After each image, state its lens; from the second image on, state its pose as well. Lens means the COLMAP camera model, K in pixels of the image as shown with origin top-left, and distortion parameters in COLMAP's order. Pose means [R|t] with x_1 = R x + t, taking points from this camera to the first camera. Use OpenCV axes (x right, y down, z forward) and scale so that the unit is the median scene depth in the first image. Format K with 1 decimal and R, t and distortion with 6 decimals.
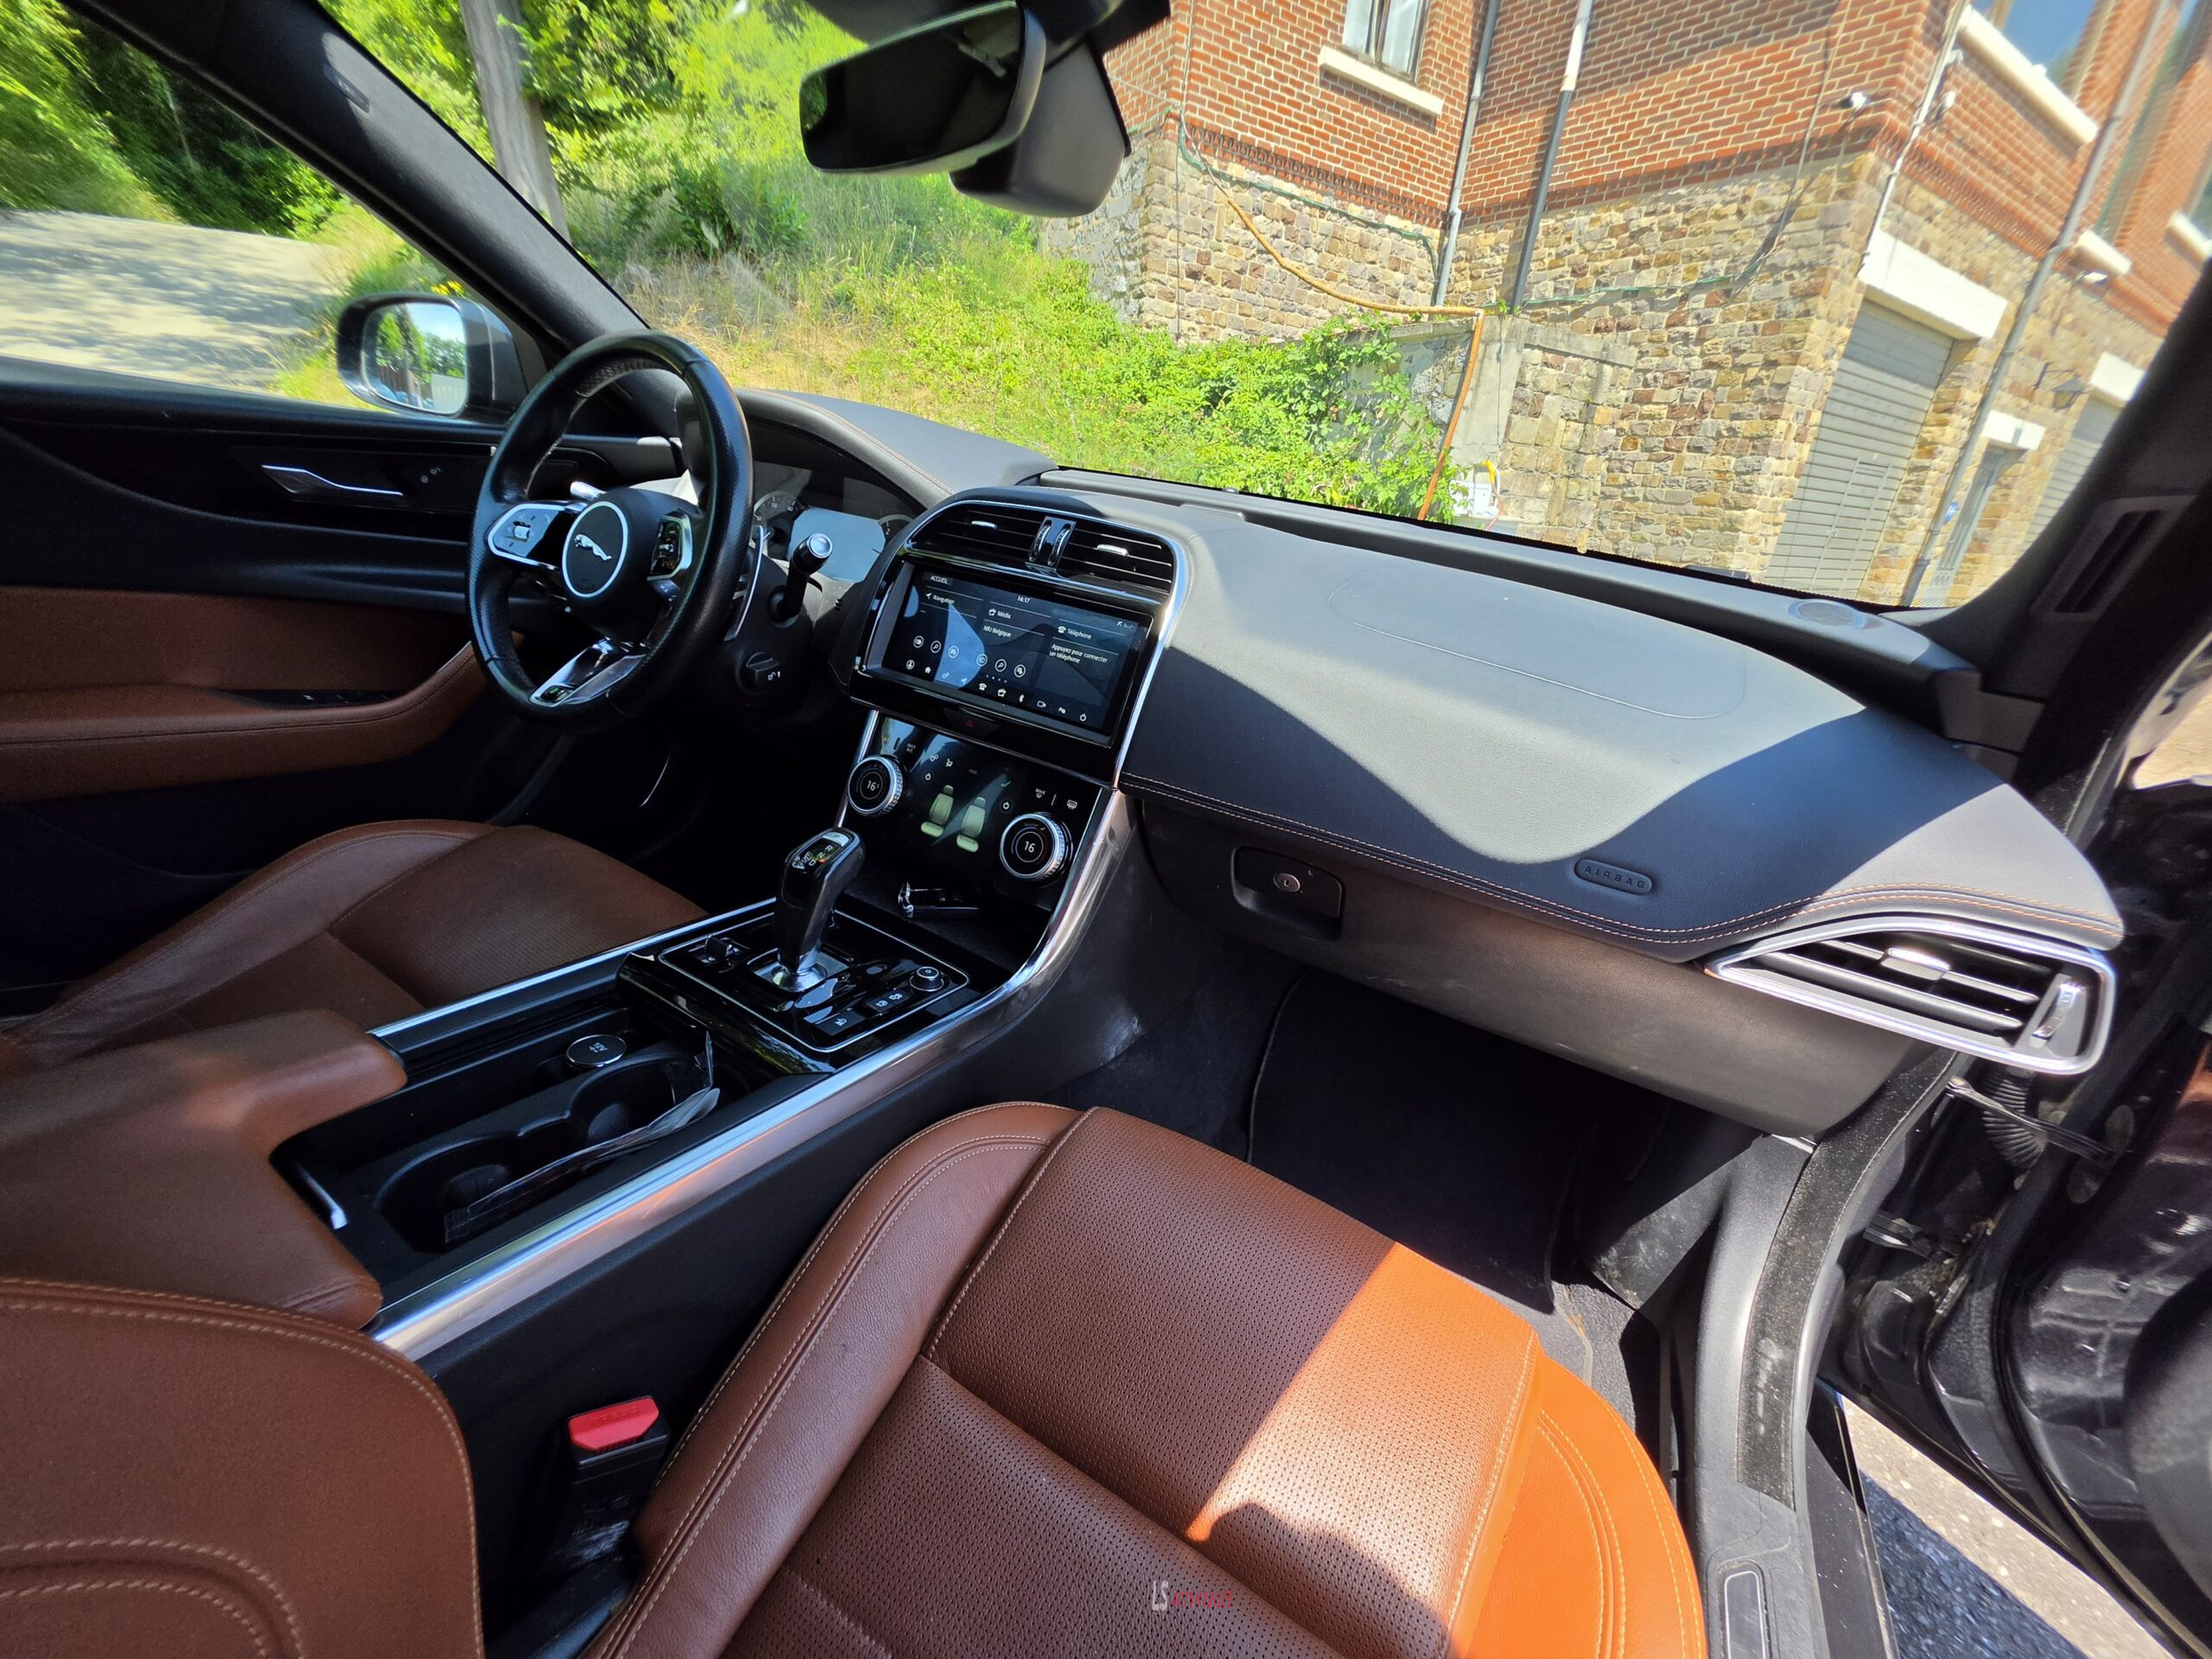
lens RADIAL K [[893.5, 0, 1092.0], [0, 893.5, 840.1], [0, 0, 1]] dist [-0.000021, -0.001328]
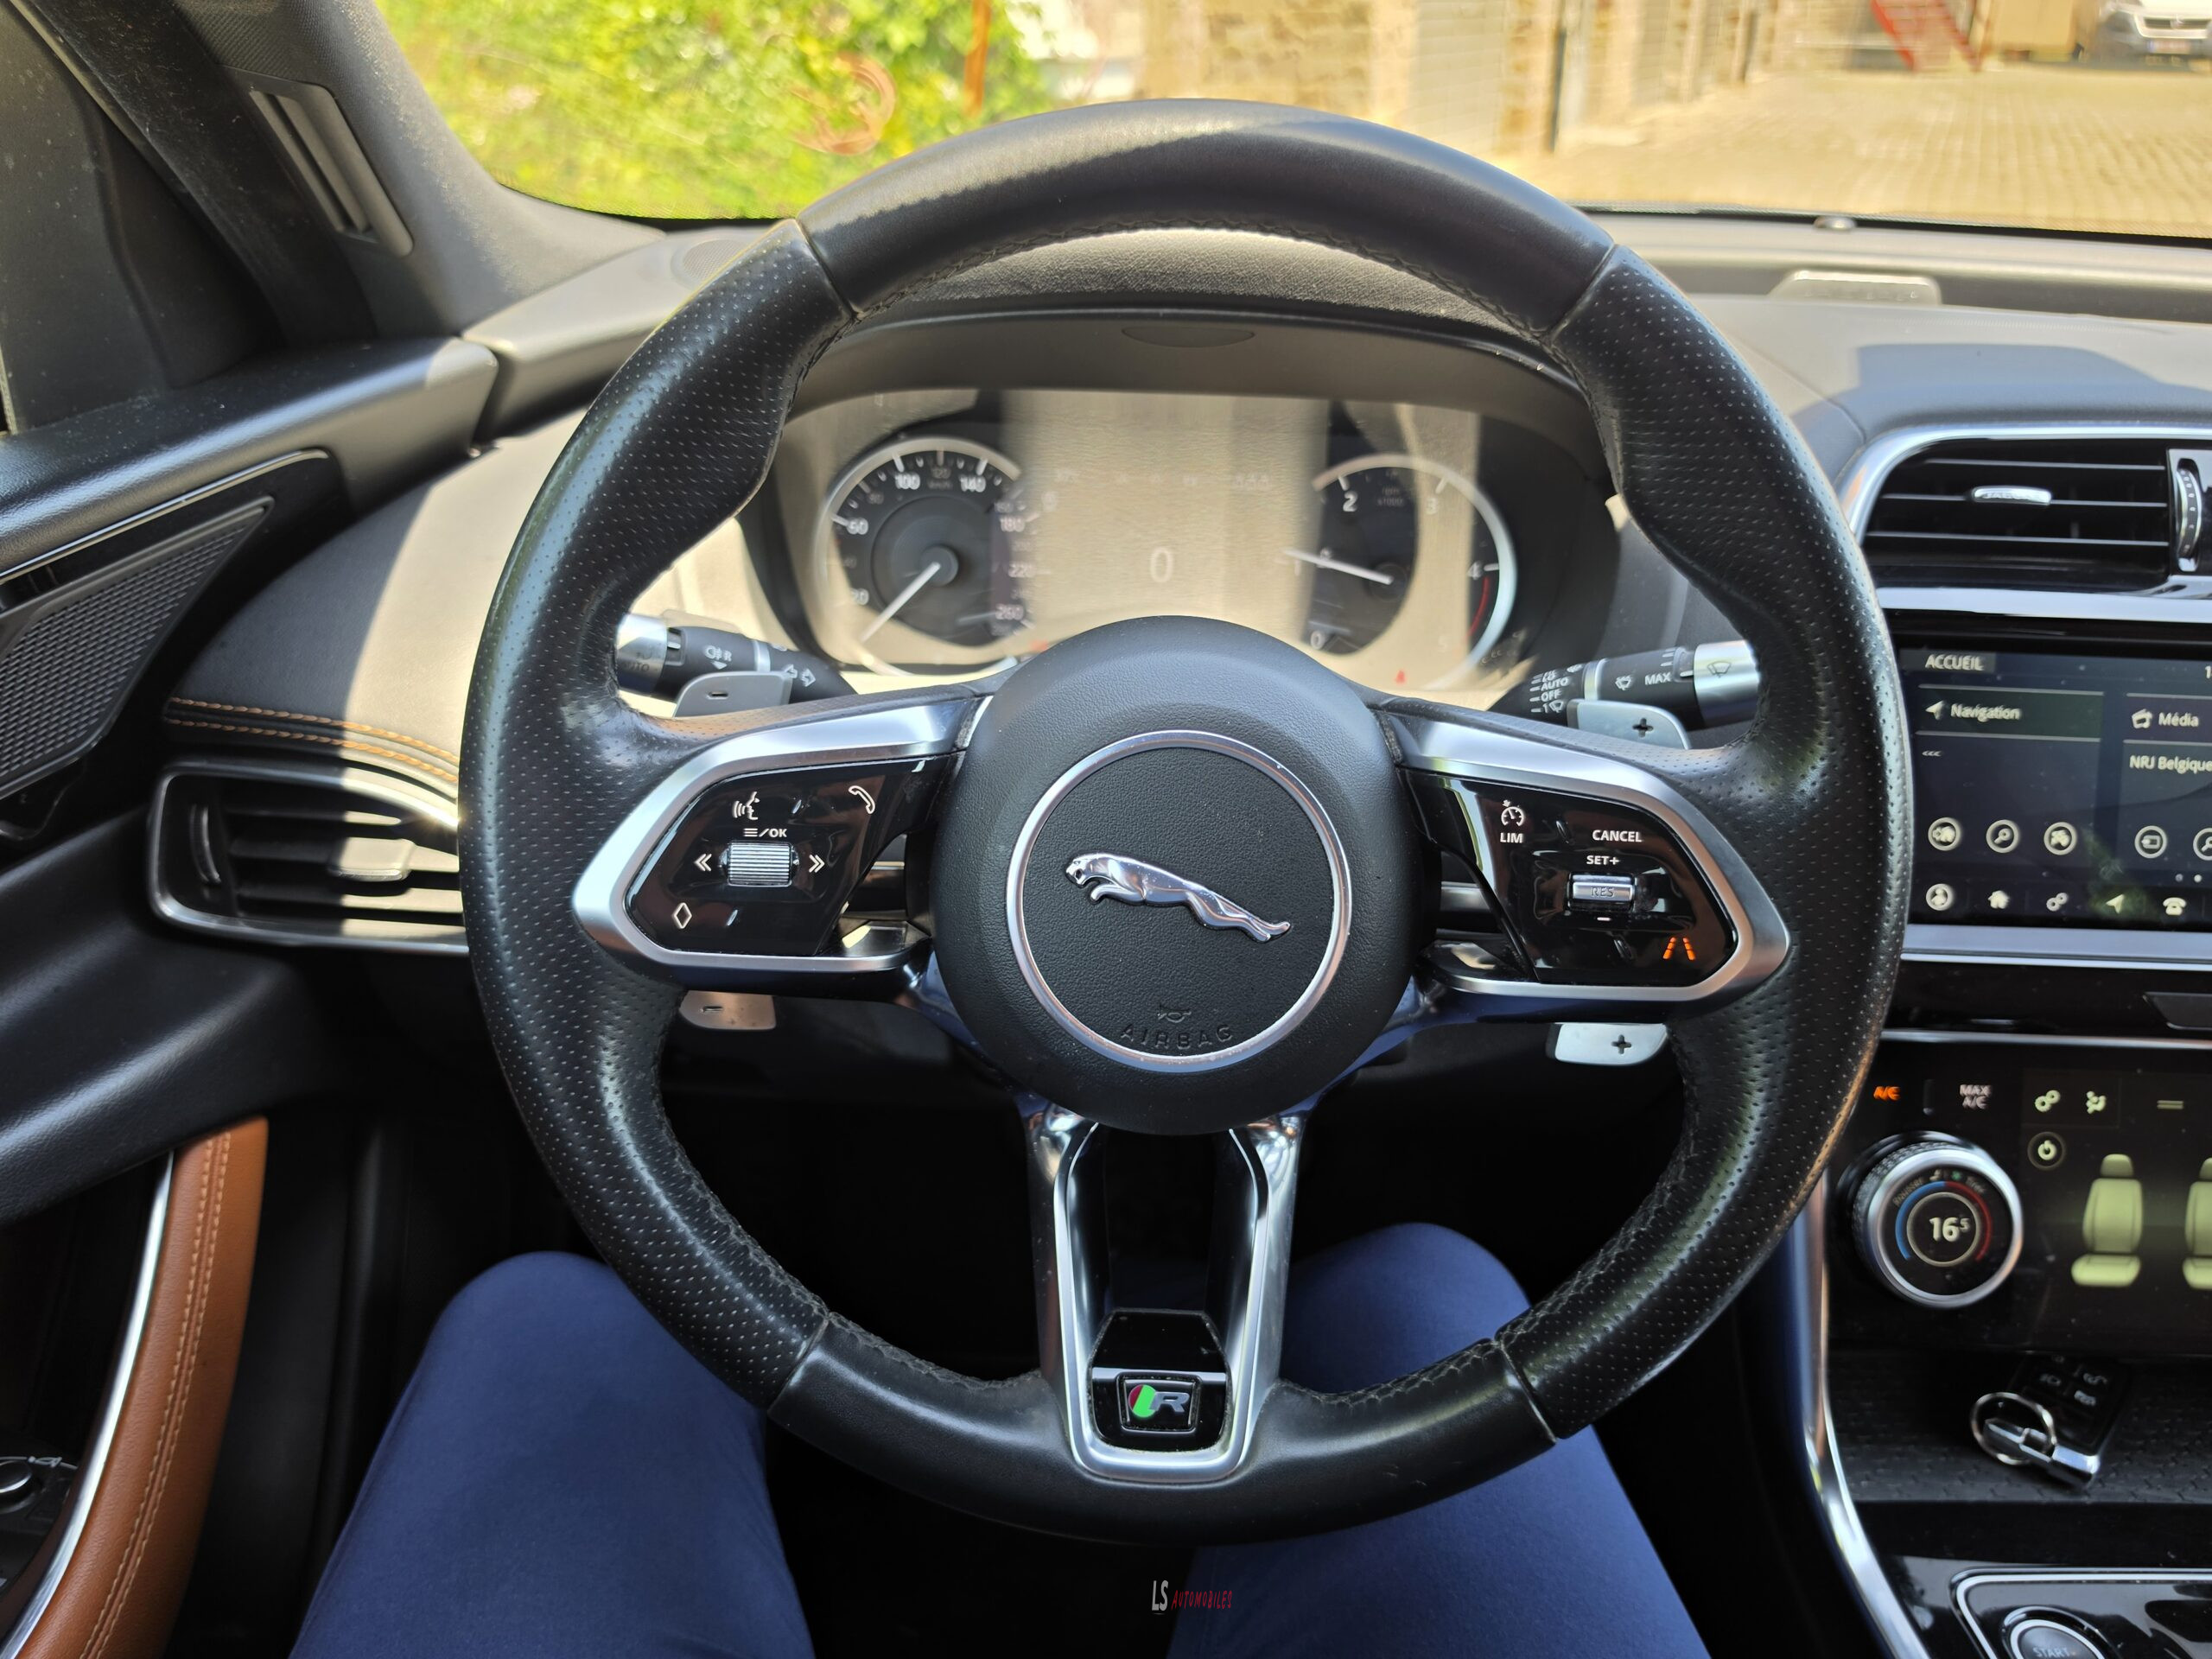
lens RADIAL K [[1558.3, 0, 1057.7], [0, 1558.3, 815.1], [0, 0, 1]] dist [0.008596, -0.010154]
pose [[0.846076, -0.318933, 0.427127, -0.083432], [0.272577, 0.947439, 0.167512, -0.046526], [-0.458102, -0.025303, 0.888539, 0.060832]]
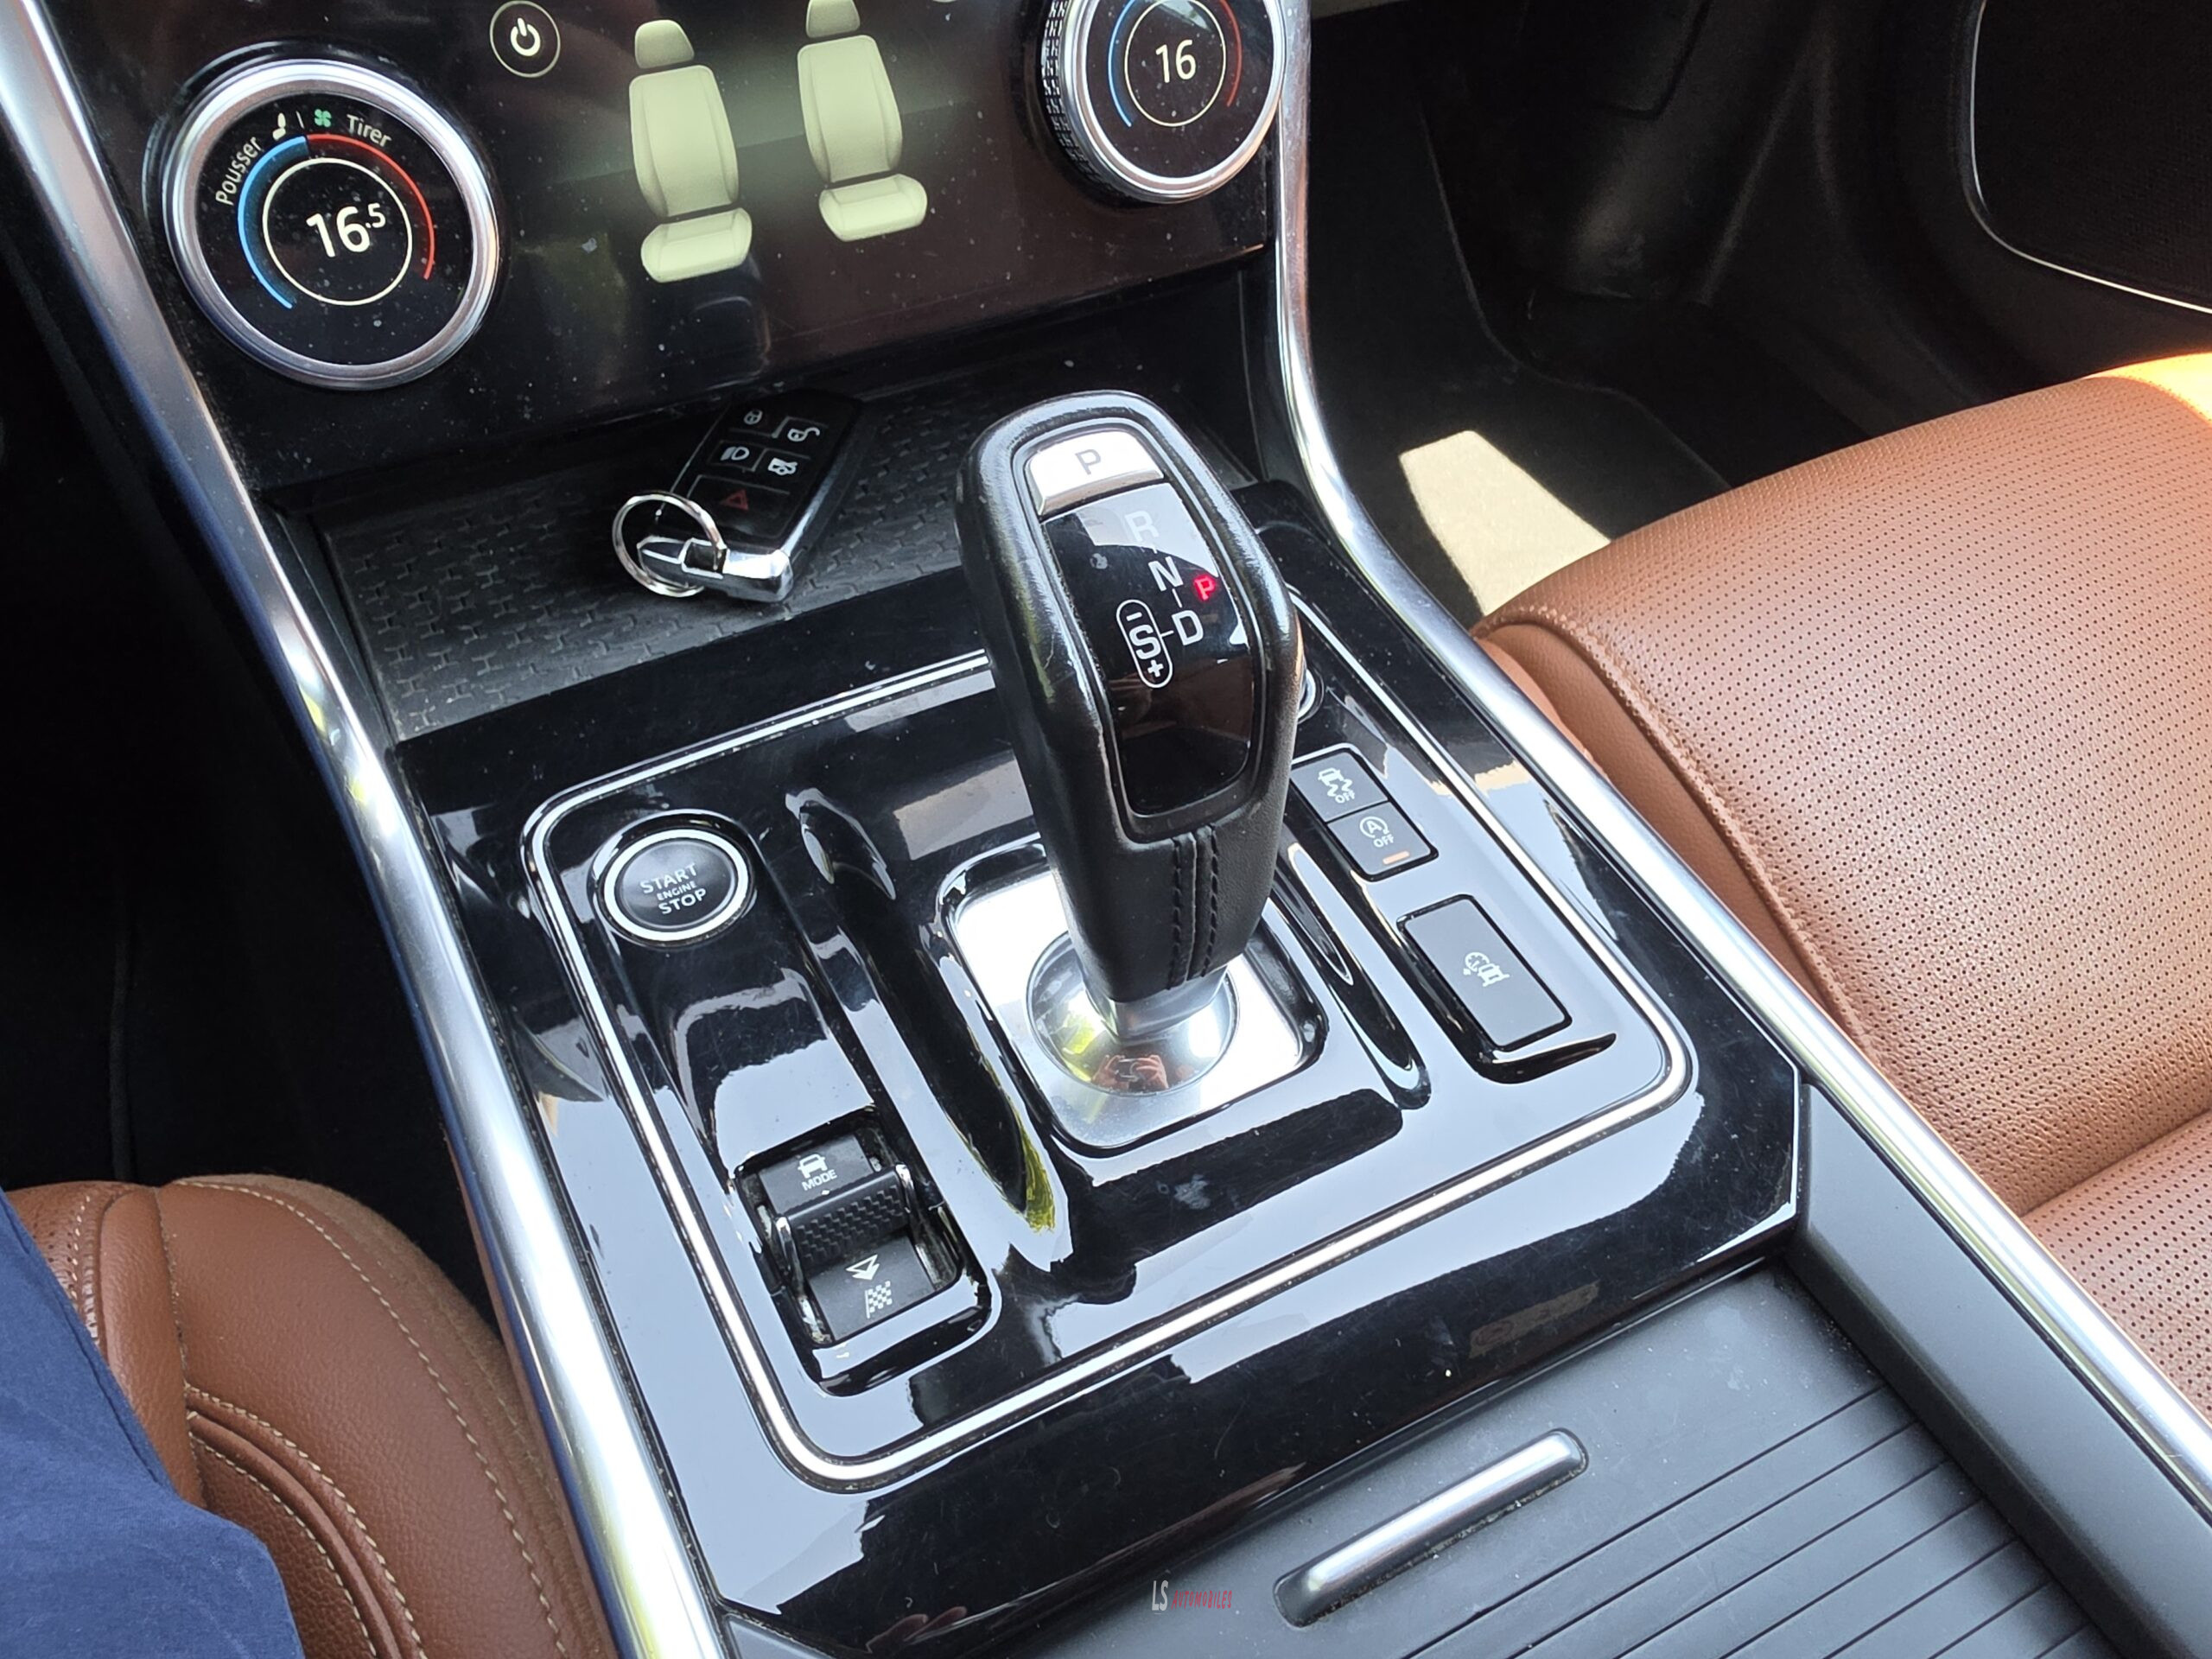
lens RADIAL K [[1558.3, 0, 1005.5], [0, 1558.3, 860.0], [0, 0, 1]] dist [0.008596, -0.010154]
pose [[0.540823, -0.736605, 0.406108, -0.043143], [0.354269, 0.637372, 0.684288, -0.016593], [-0.762892, -0.226208, 0.605662, 0.066631]]
